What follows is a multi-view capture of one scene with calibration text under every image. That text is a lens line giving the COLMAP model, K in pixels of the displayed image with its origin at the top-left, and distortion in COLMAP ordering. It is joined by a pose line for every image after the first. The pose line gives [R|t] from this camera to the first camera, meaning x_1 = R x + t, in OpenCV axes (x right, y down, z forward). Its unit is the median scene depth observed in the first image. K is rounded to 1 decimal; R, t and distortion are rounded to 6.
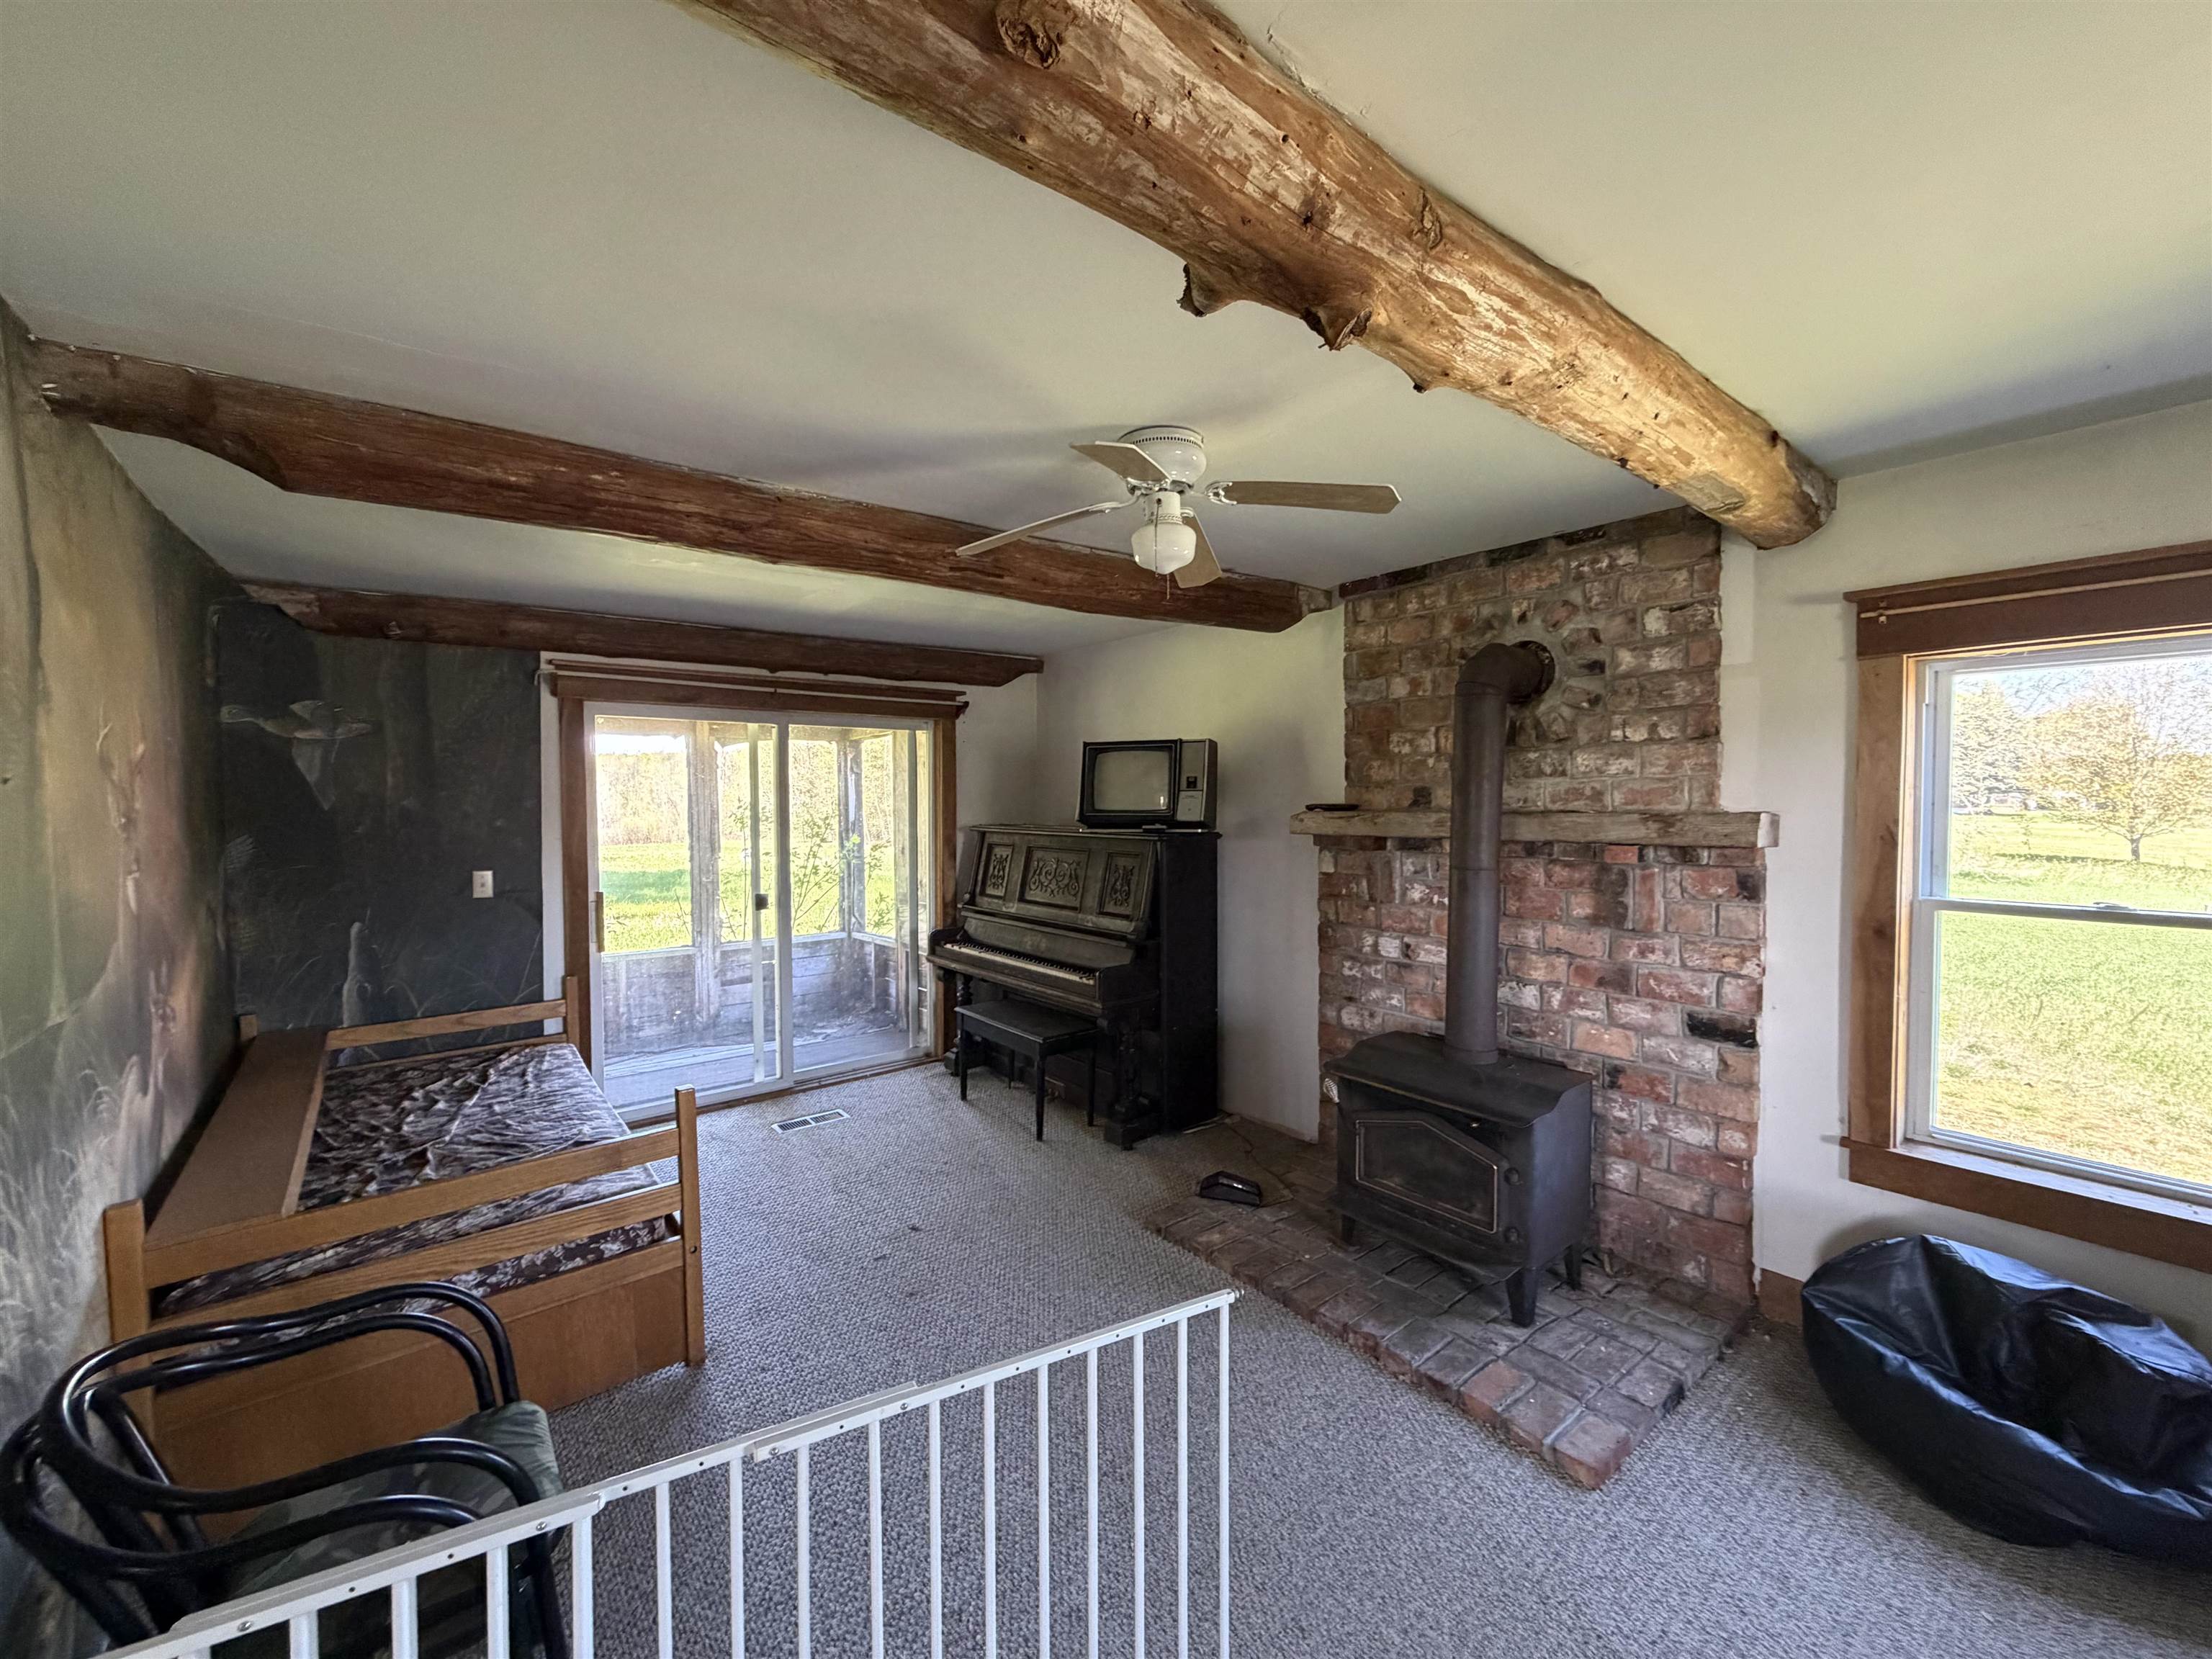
lens RADIAL K [[883.2, 0, 1104.1], [0, 883.2, 830.6], [0, 0, 1]] dist [0.002841, 0.000079]
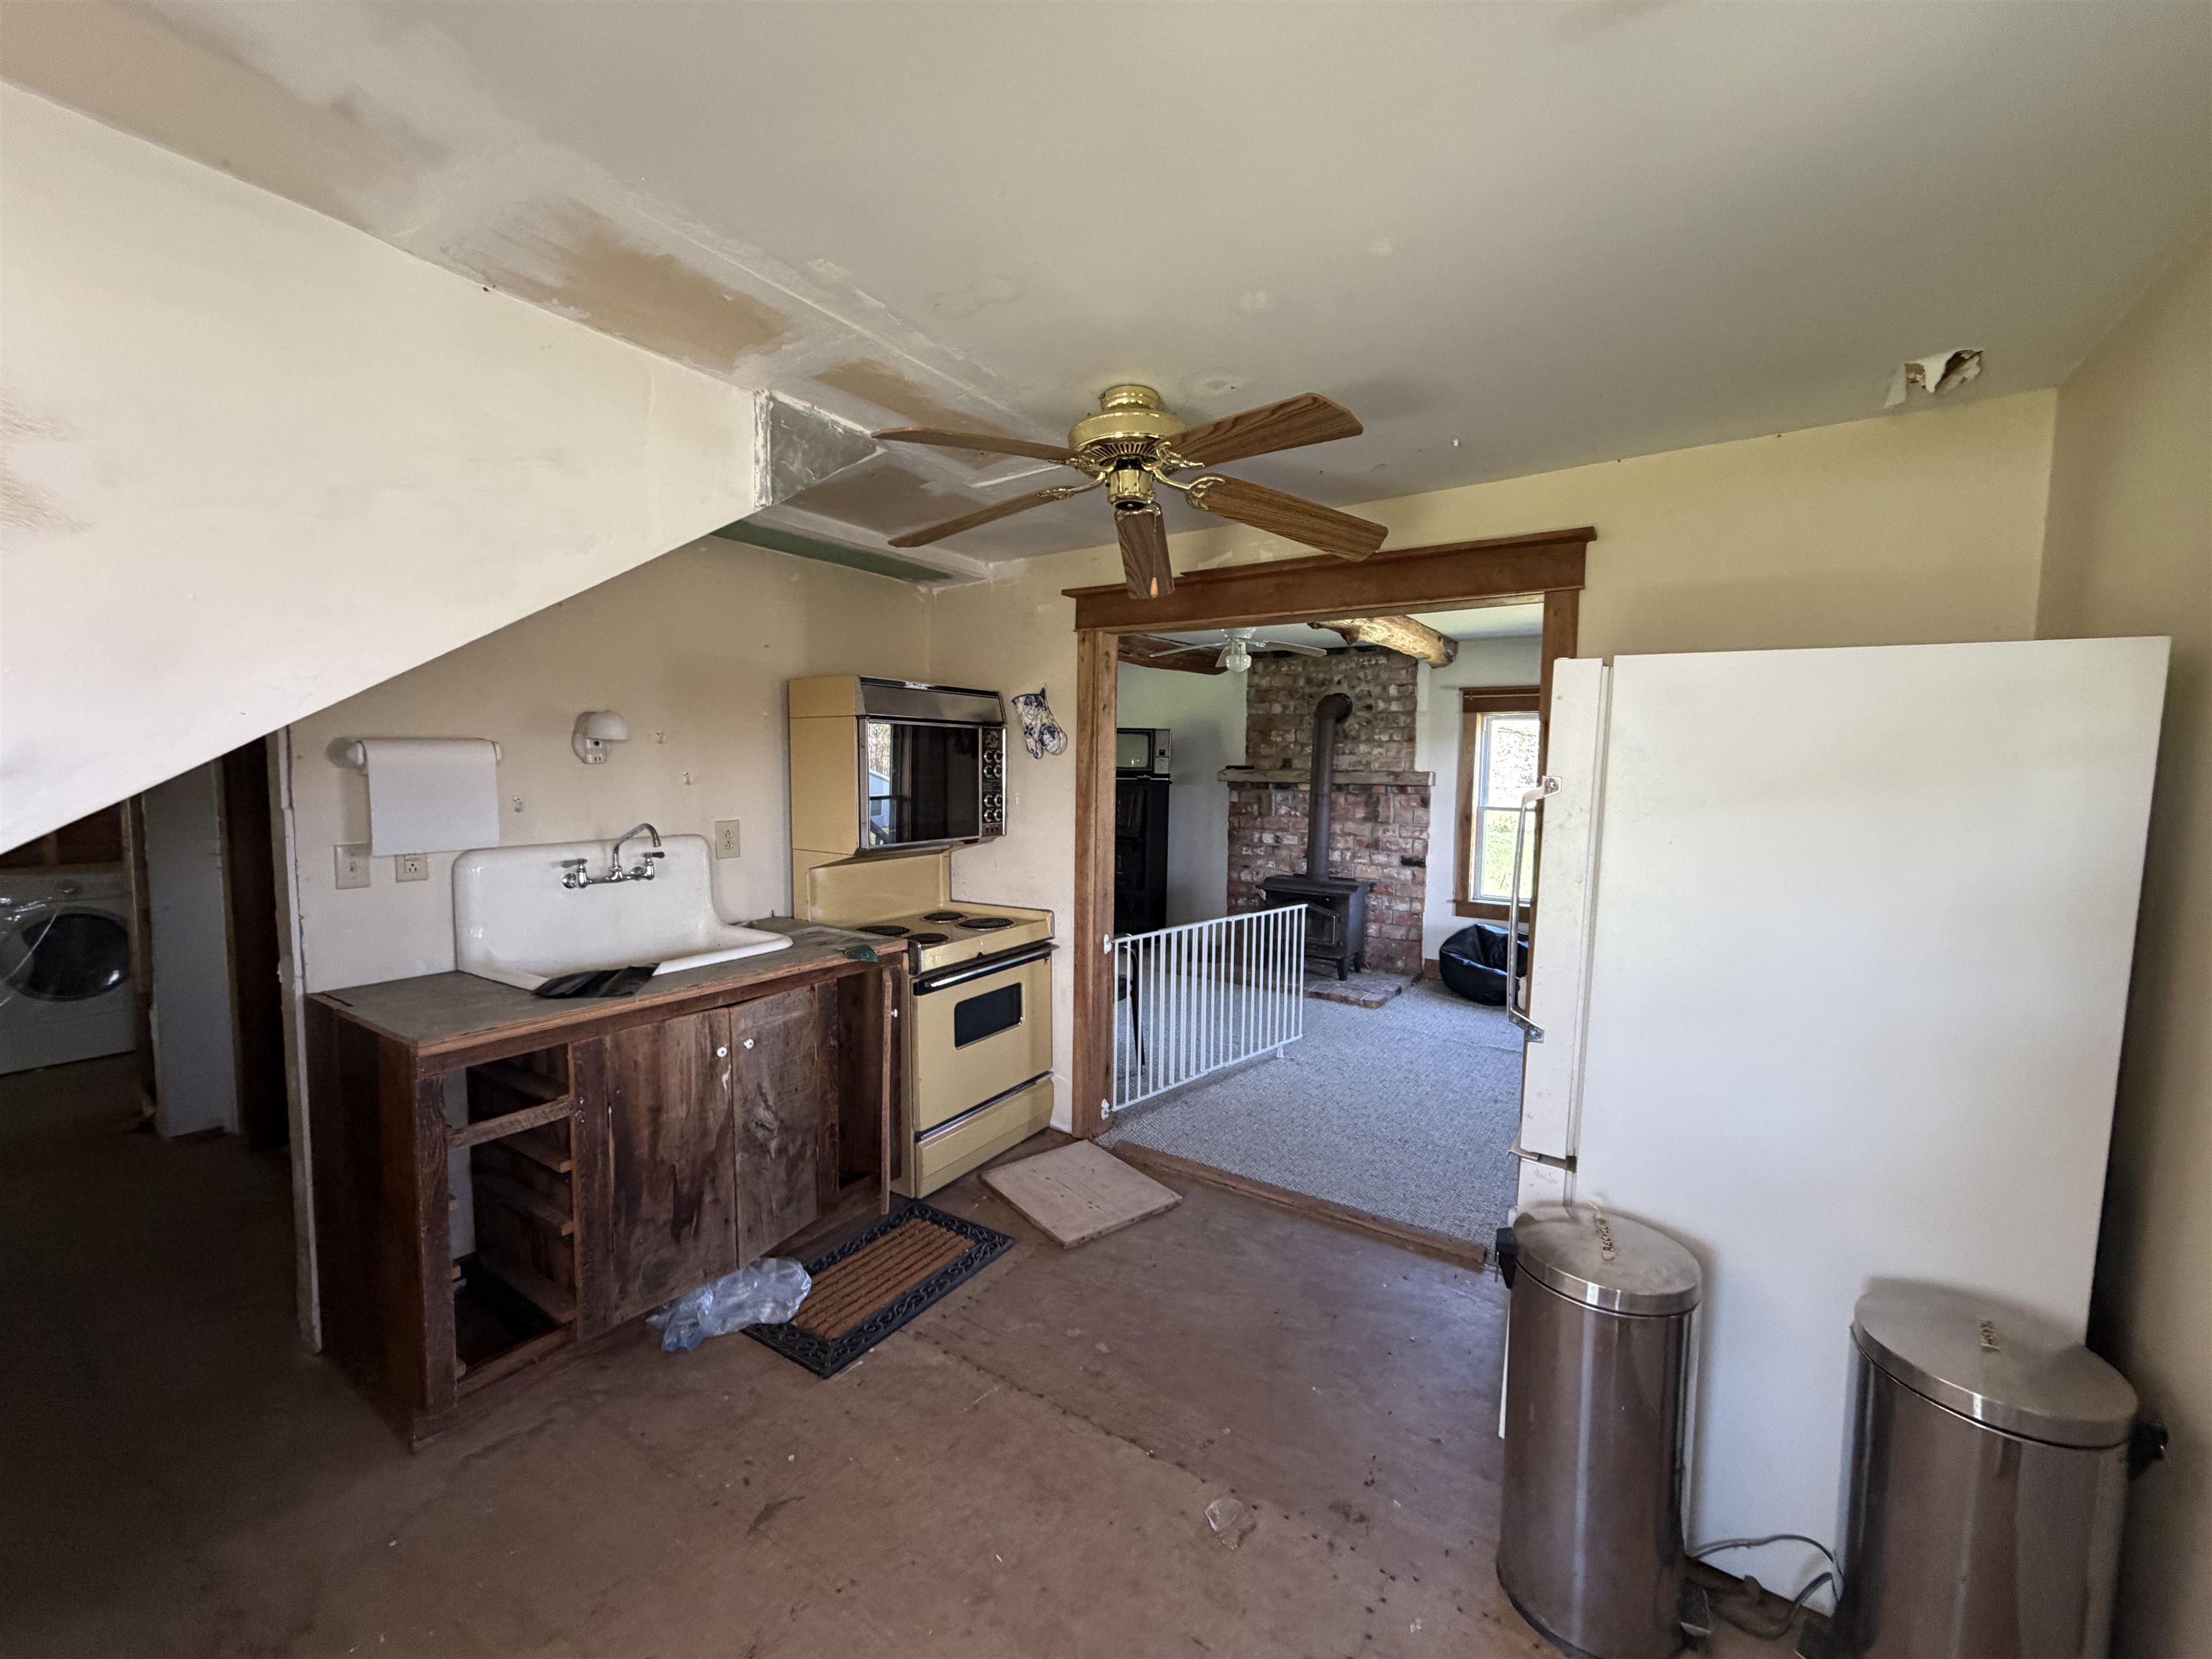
lens RADIAL K [[883.2, 0, 1105.3], [0, 883.2, 831.0], [0, 0, 1]] dist [0.002841, 0.000079]
pose [[0.950945, -0.002827, 0.309346, -0.765771], [-0.009887, 0.999170, 0.039524, 0.048162], [-0.309201, -0.040644, 0.950128, -0.929562]]
